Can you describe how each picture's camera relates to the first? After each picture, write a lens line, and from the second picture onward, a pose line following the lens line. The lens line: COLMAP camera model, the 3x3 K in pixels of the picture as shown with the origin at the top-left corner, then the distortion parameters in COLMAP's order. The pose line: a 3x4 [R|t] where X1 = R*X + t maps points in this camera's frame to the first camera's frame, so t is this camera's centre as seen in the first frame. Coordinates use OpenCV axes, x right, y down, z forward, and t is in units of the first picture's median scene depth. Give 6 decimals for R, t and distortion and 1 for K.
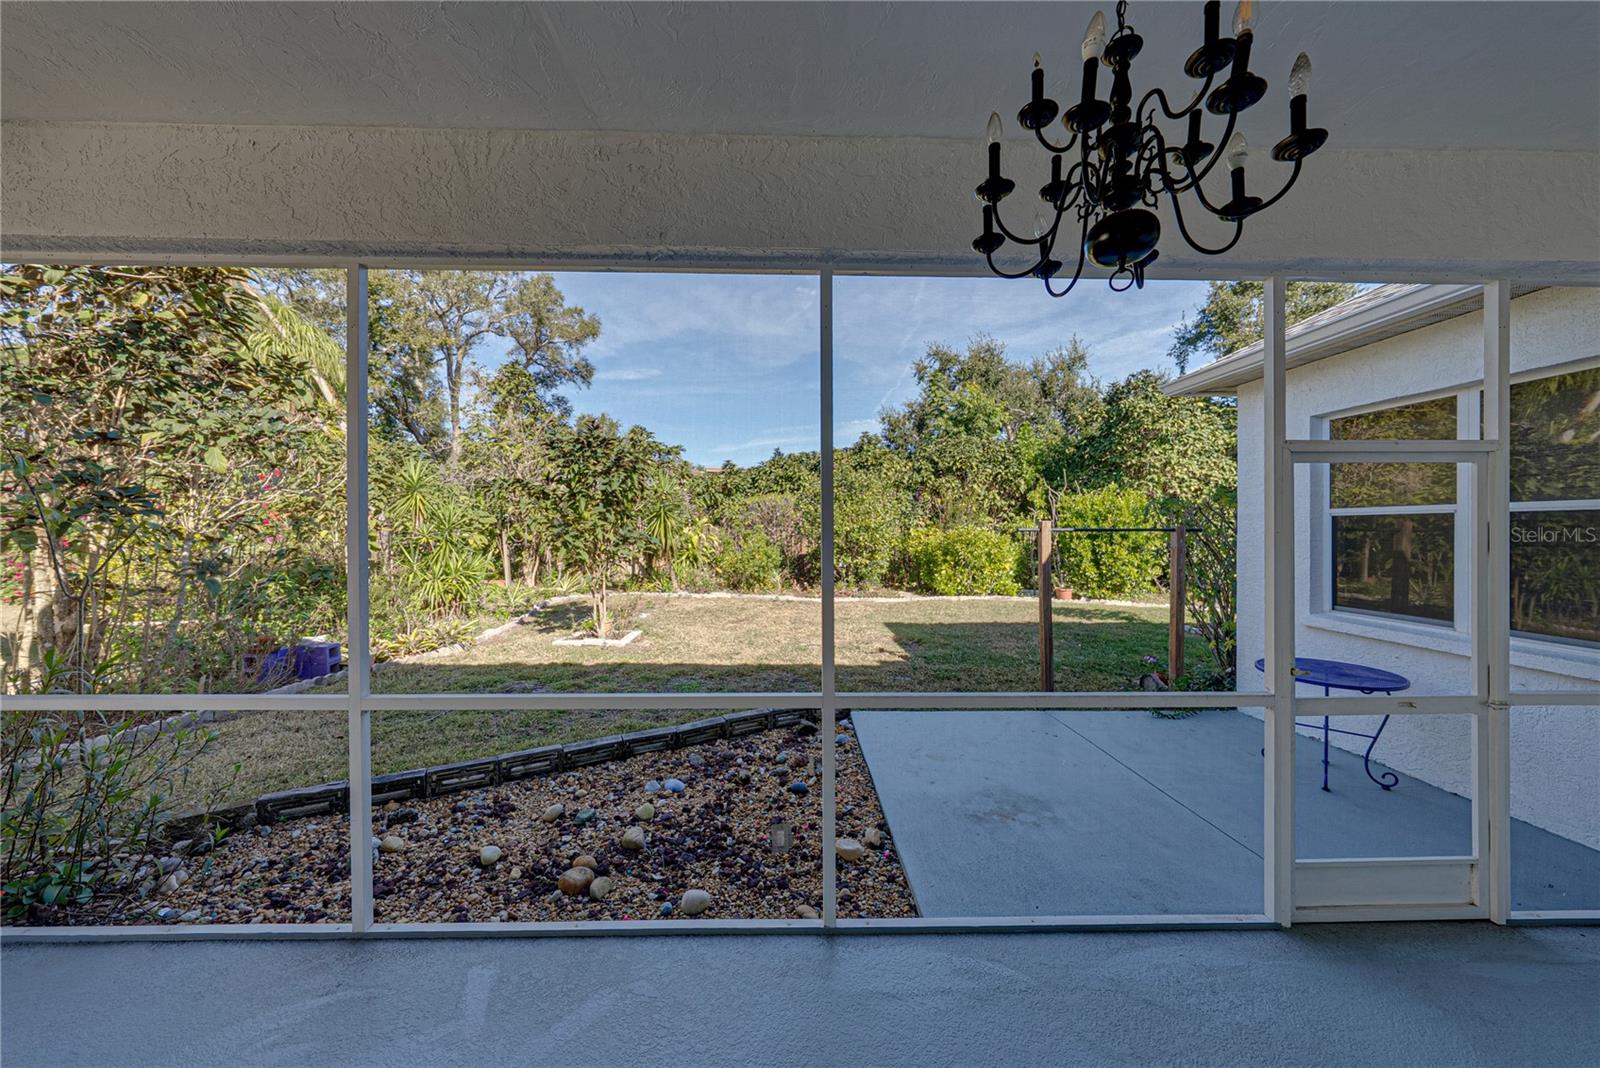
lens RADIAL K [[545.5, 0, 797.0], [0, 545.5, 526.5], [0, 0, 1]] dist [-0.004885, 0.000322]
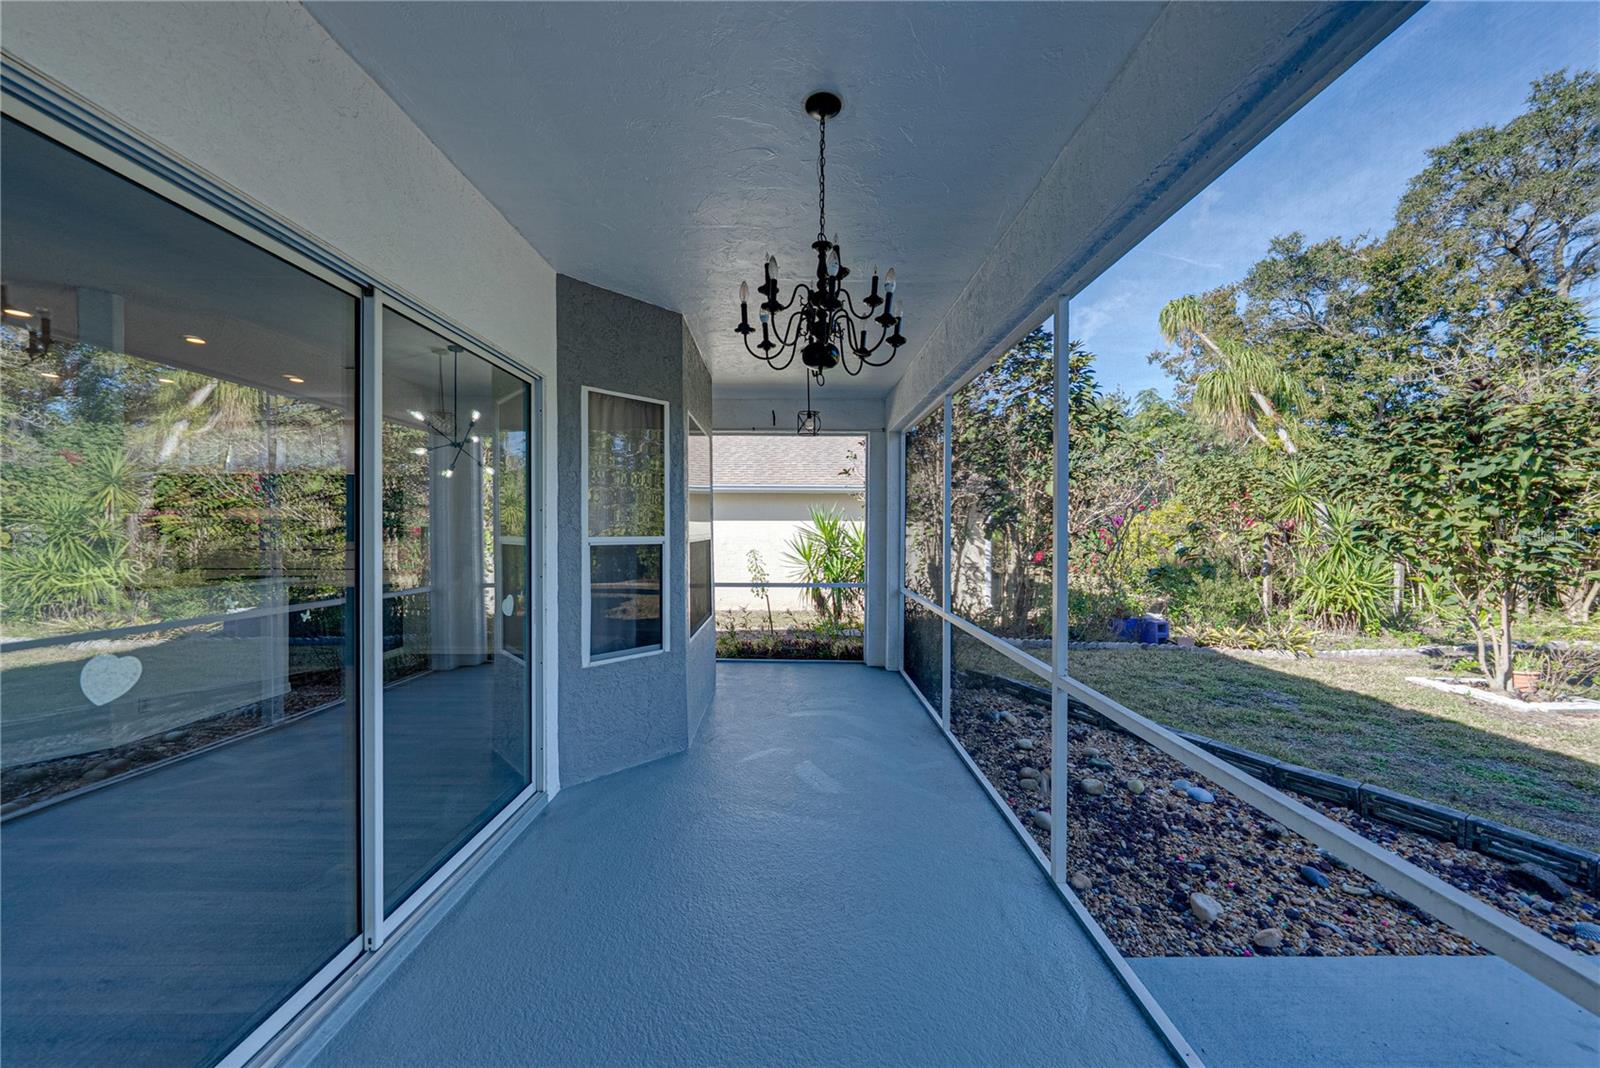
lens RADIAL K [[559.0, 0, 800.0], [0, 559.0, 534.0], [0, 0, 1]] dist [-0.006236, -0.000130]
pose [[-0.024037, 0.001982, -0.999709, 0.401628], [-0.005754, 0.999981, 0.002121, 0.014307], [0.999695, 0.005803, -0.024025, 0.175615]]
